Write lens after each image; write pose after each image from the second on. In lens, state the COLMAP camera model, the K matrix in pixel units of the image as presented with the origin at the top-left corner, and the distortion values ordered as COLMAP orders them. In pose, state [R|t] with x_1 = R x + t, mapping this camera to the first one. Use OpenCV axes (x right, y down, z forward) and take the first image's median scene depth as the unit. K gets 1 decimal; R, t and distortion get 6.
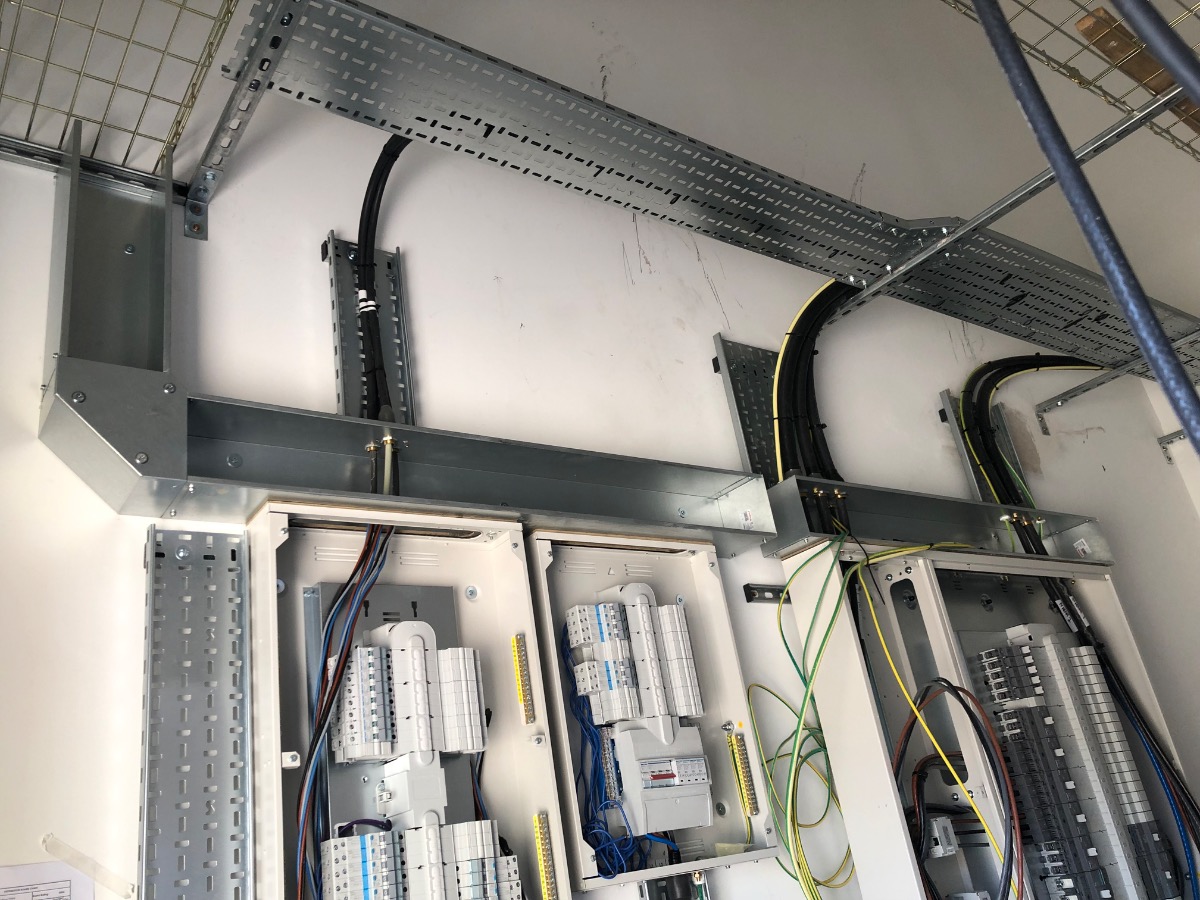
lens RADIAL K [[982.9, 0, 581.2], [0, 982.9, 447.3], [0, 0, 1]] dist [0.009847, 0.010448]
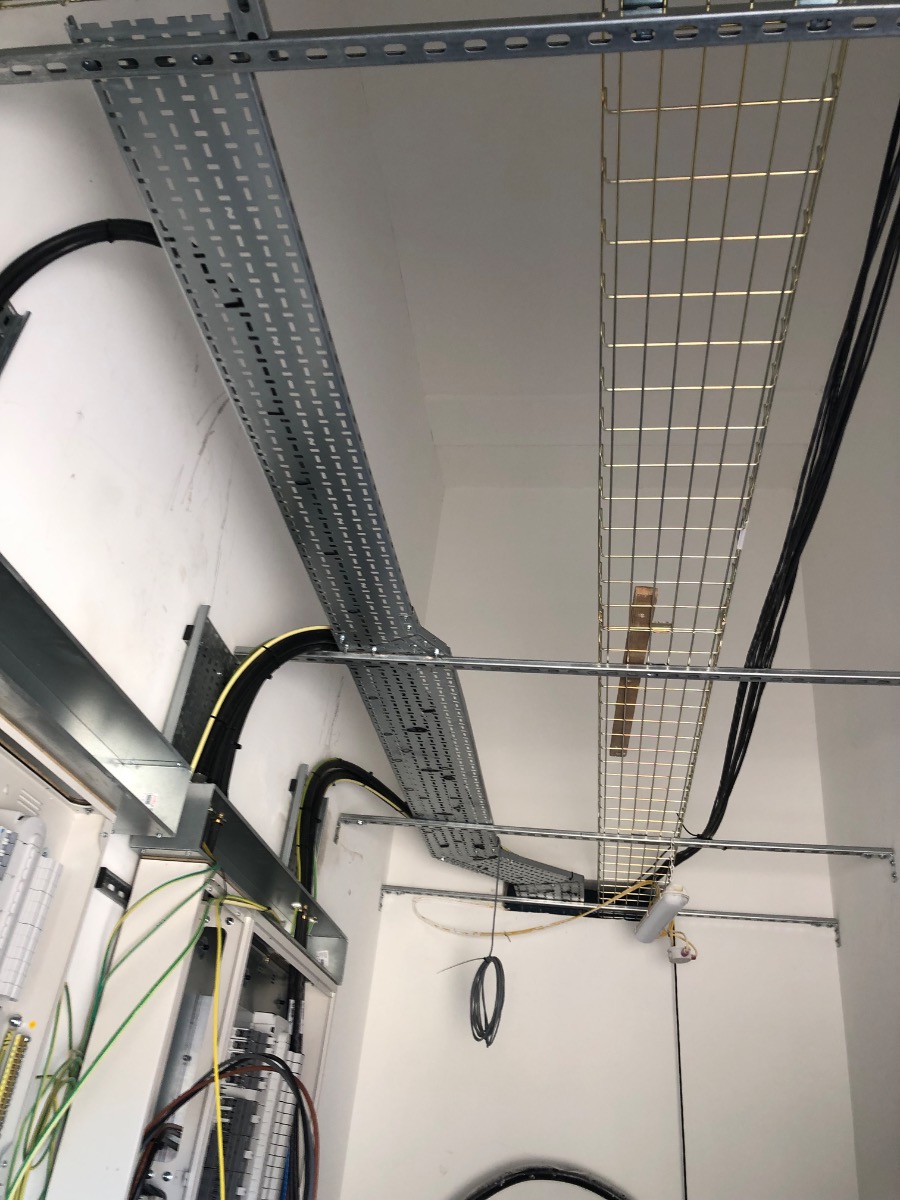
lens RADIAL K [[982.9, 0, 450.0], [0, 982.9, 600.0], [0, 0, 1]] dist [0.009847, 0.010448]
pose [[0.644122, 0.571019, 0.508964, -0.262885], [-0.479757, 0.819820, -0.312616, 0.084745], [-0.595769, -0.042817, 0.802014, 0.142602]]
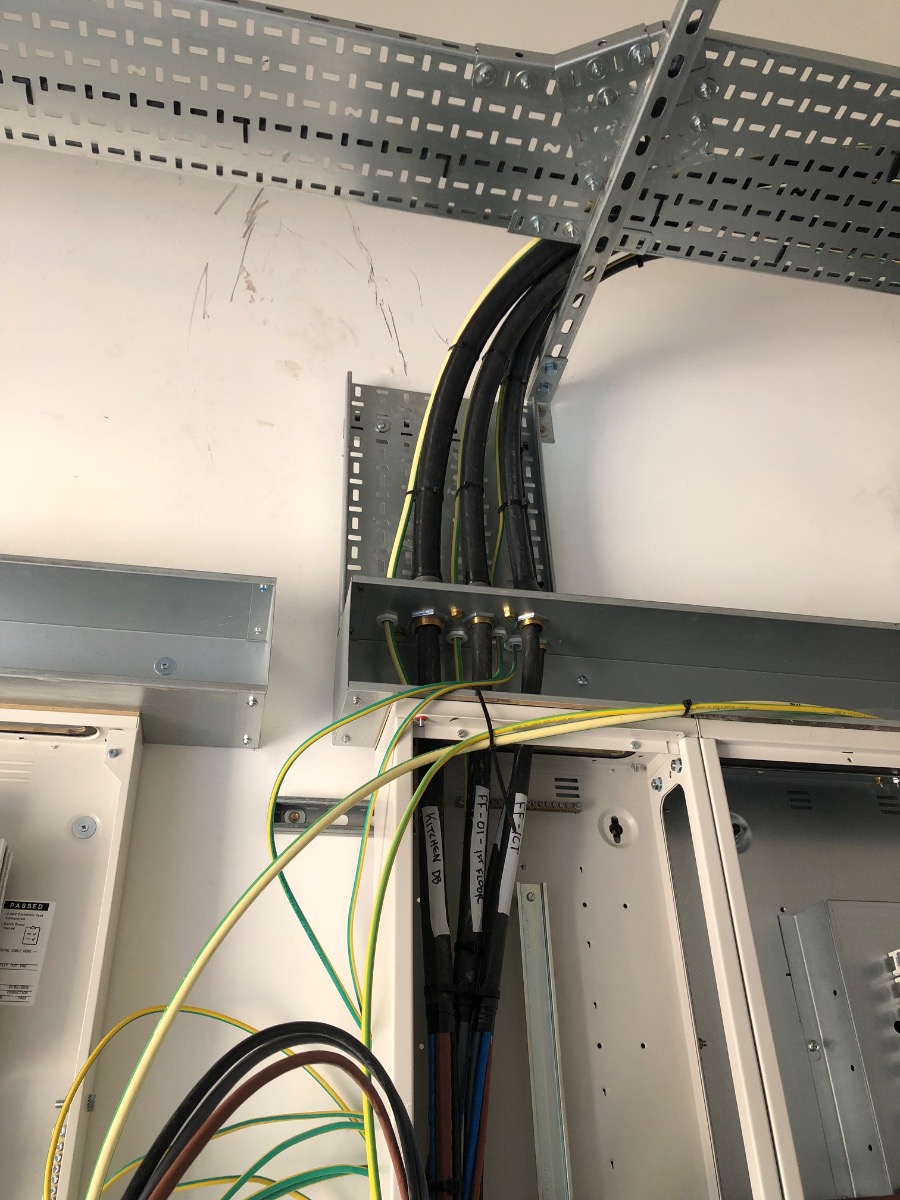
lens RADIAL K [[982.9, 0, 450.0], [0, 982.9, 600.0], [0, 0, 1]] dist [0.009847, 0.010448]
pose [[0.914634, -0.105451, -0.390289, 0.560319], [0.057260, 0.989441, -0.133147, 0.135829], [0.400208, 0.099433, 0.911014, 0.686975]]
